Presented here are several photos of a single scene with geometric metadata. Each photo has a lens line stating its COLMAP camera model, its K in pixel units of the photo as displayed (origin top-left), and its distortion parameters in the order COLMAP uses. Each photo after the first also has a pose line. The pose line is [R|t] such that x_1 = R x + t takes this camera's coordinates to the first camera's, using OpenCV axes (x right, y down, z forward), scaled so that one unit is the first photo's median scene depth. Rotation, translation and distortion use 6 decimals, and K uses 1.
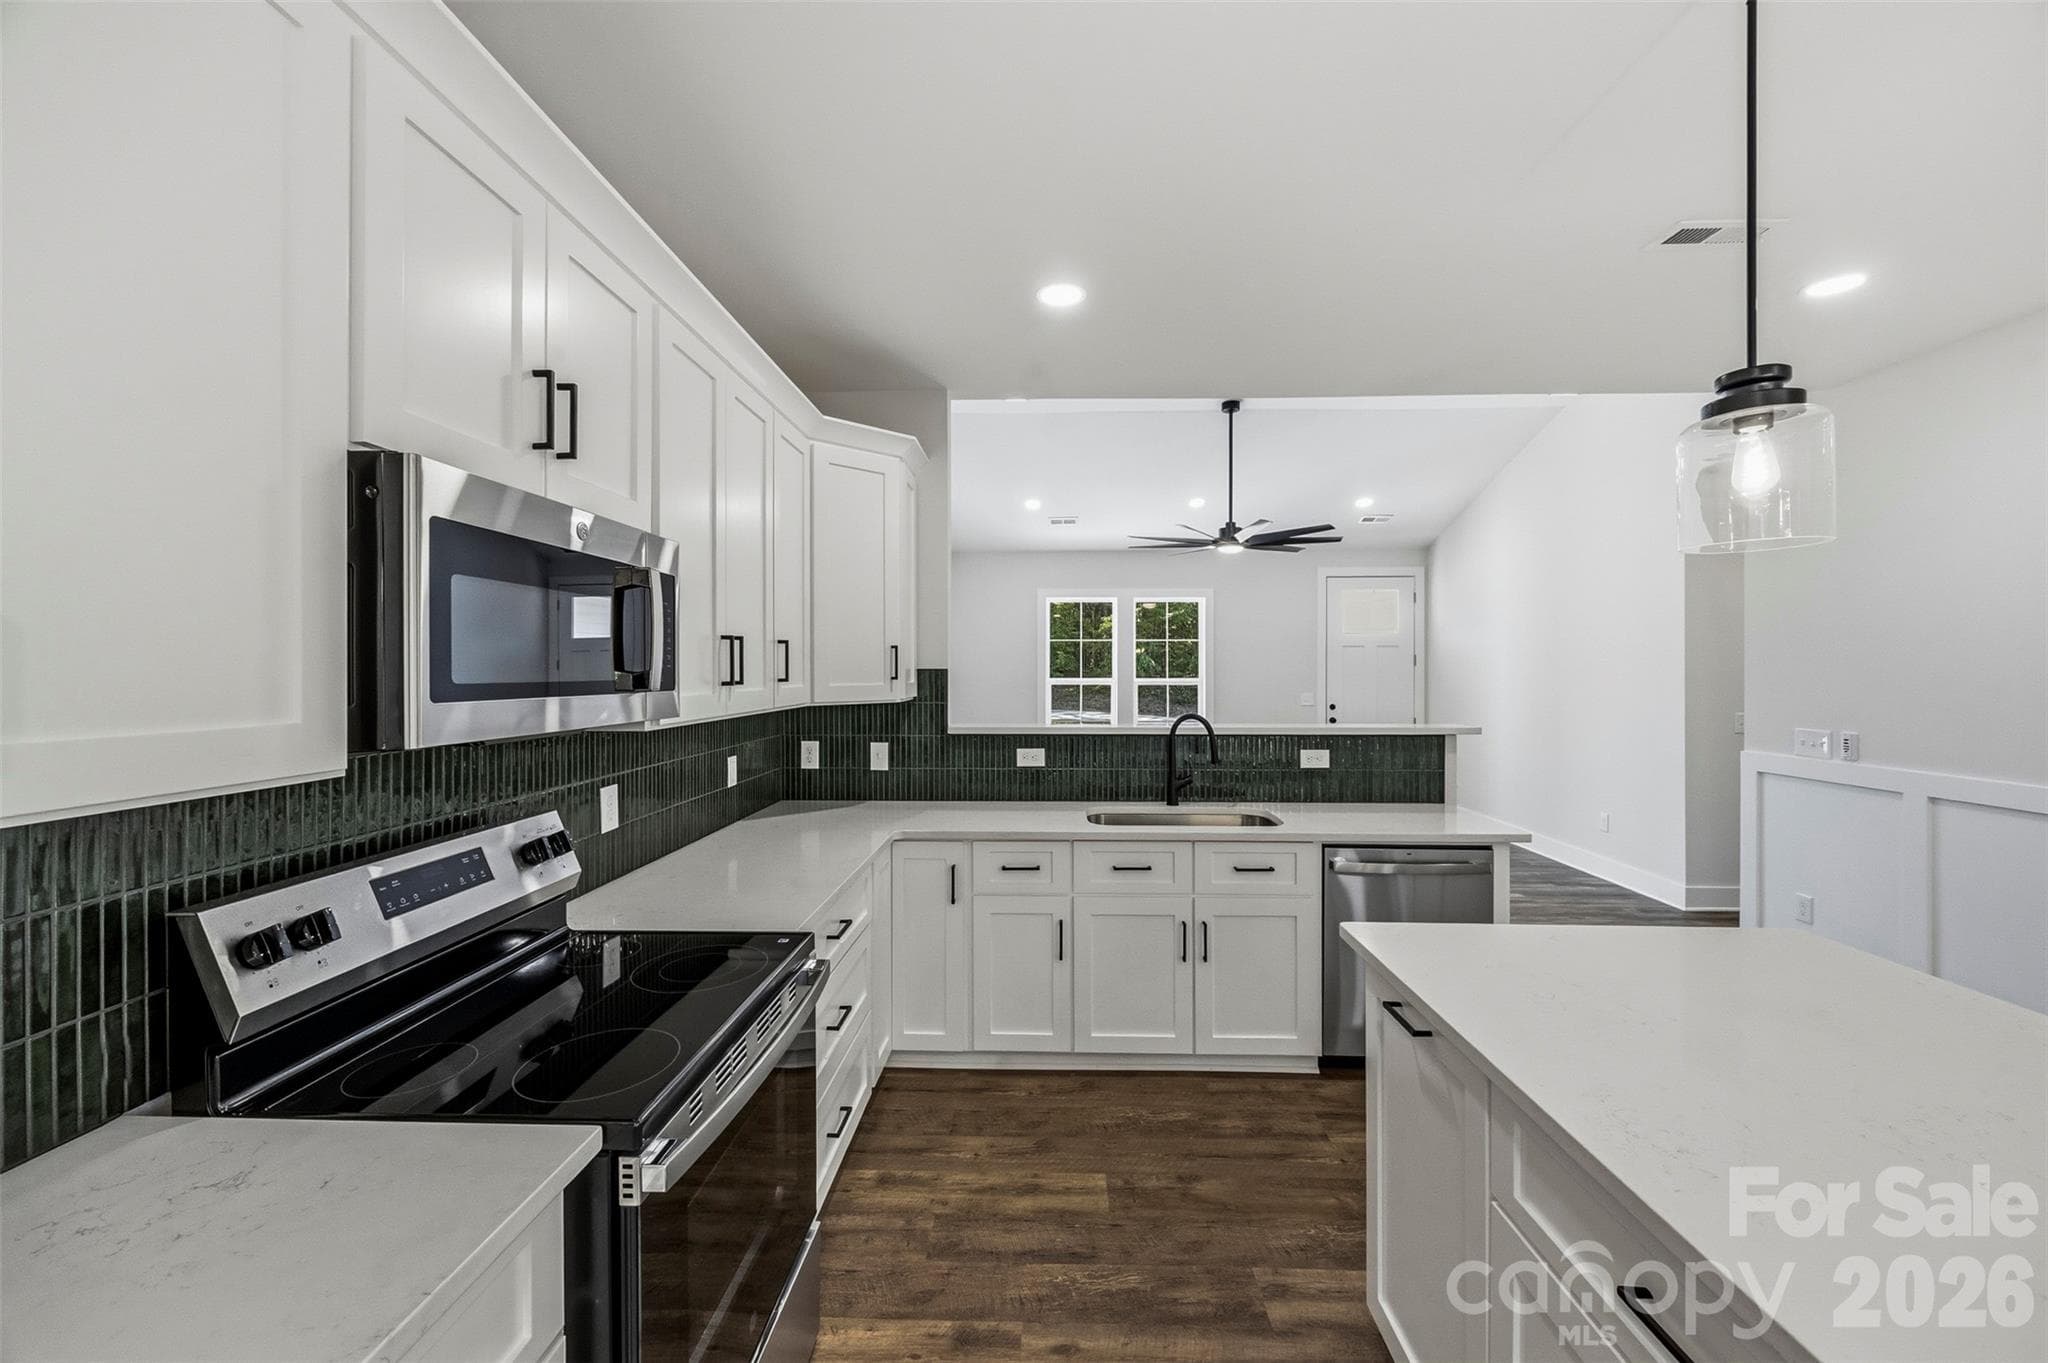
lens RADIAL K [[800.5, 0, 1036.4], [0, 800.5, 673.4], [0, 0, 1]] dist [-0.000945, -0.000295]
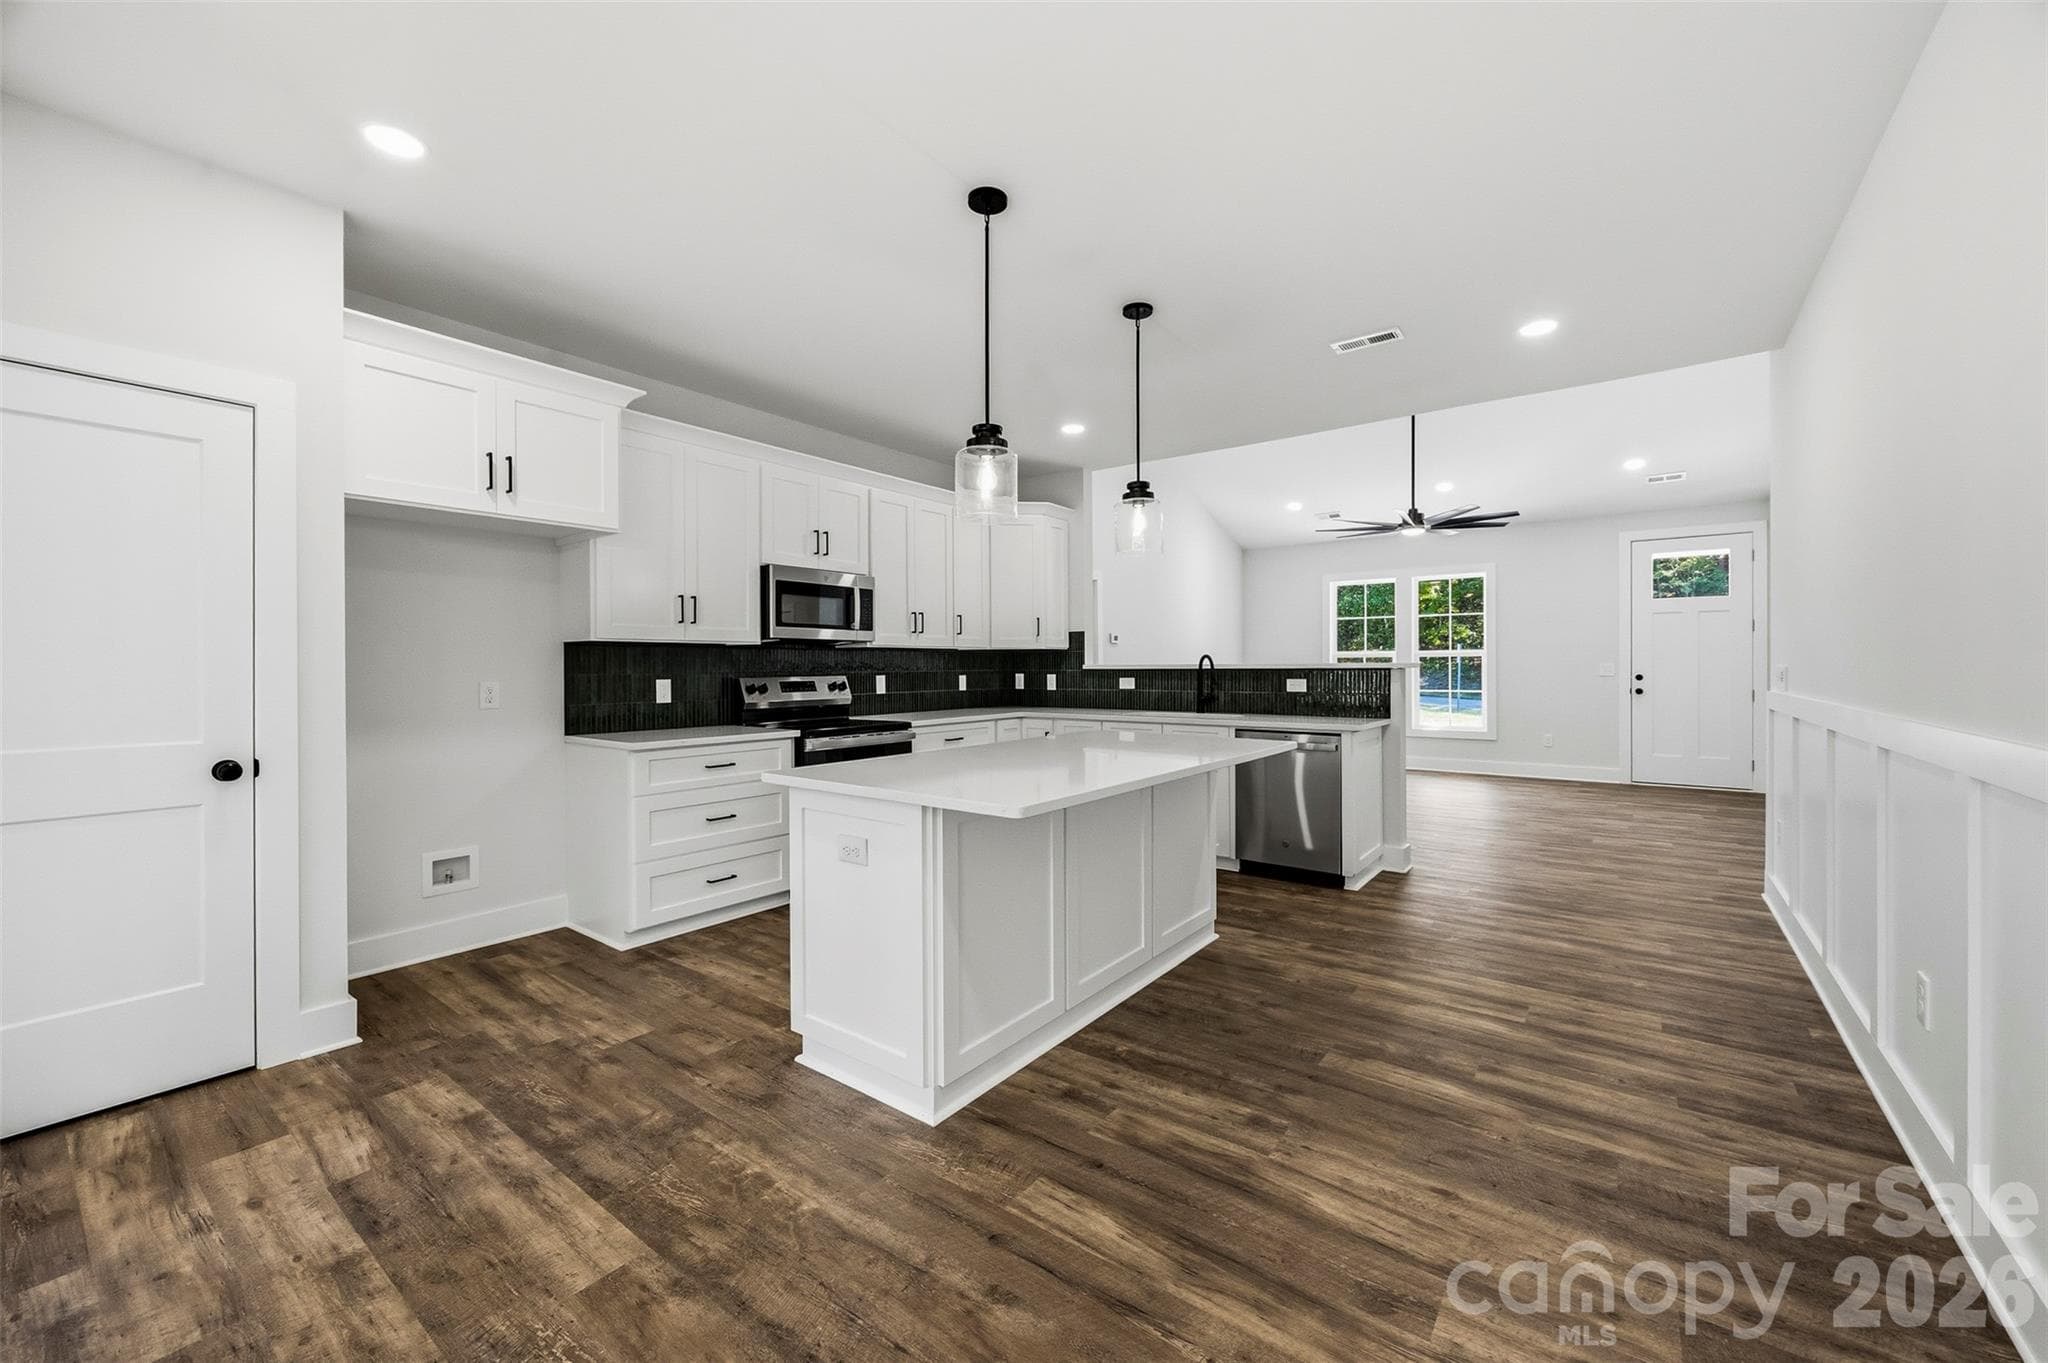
lens RADIAL K [[800.5, 0, 1036.4], [0, 800.5, 673.4], [0, 0, 1]] dist [-0.000945, -0.000295]
pose [[0.821765, 0.001232, -0.569826, 0.795200], [0.001599, 0.999989, 0.004469, 0.077966], [0.569825, -0.004584, 0.821753, -0.475393]]
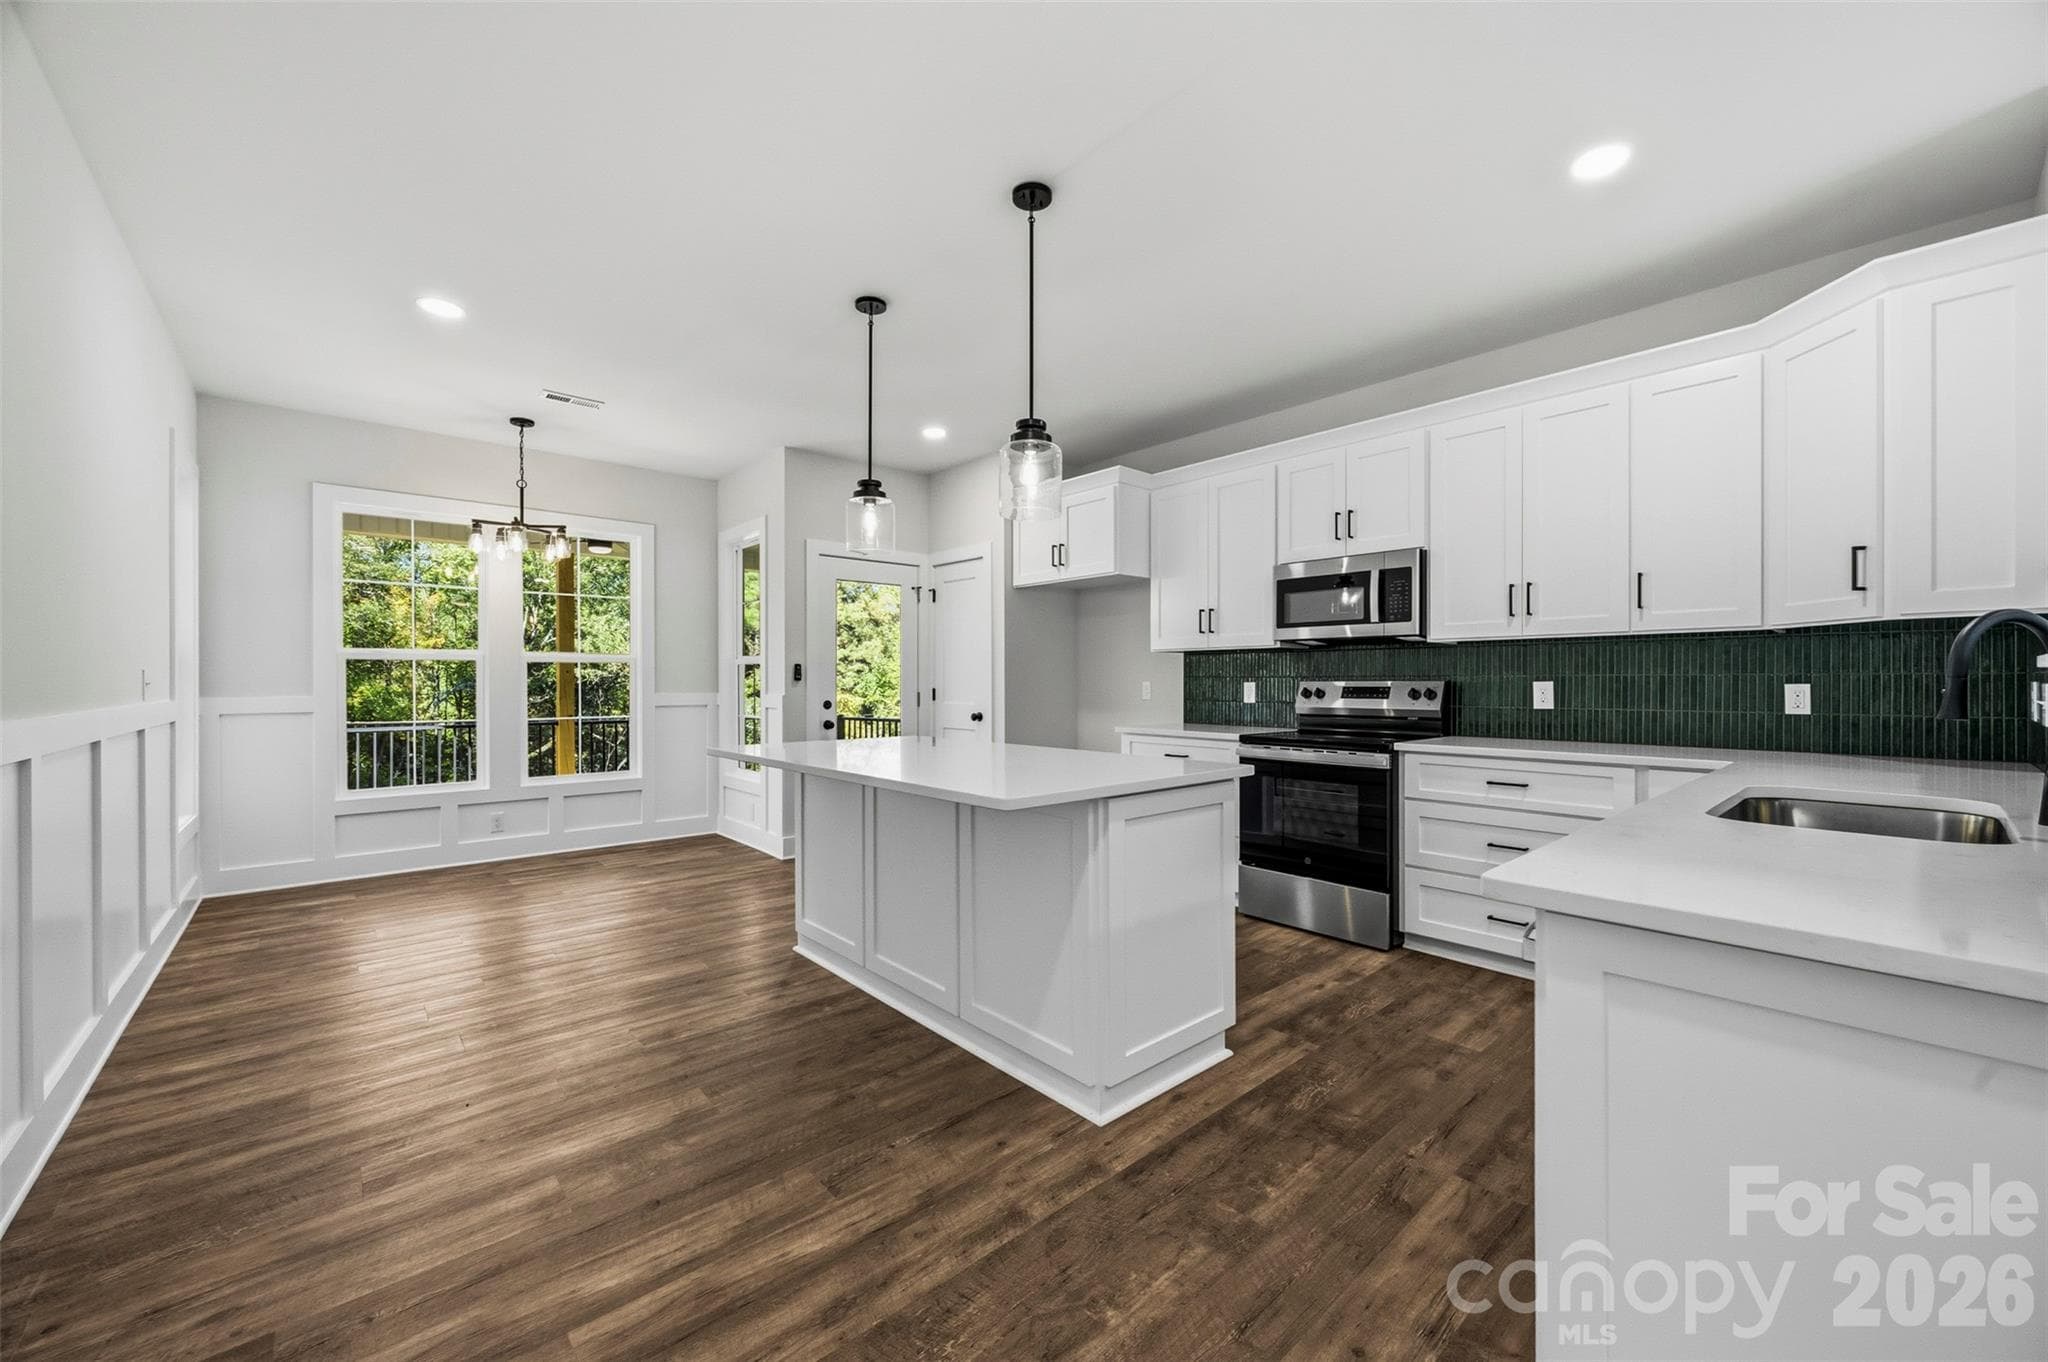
lens RADIAL K [[782.5, 0, 1031.1], [0, 782.5, 698.9], [0, 0, 1]] dist [0.016466, 0.000085]
pose [[-0.723416, 0.026145, -0.689917, 0.845711], [0.003021, 0.999393, 0.034705, 0.074461], [0.690405, 0.023021, -0.723056, 0.907975]]
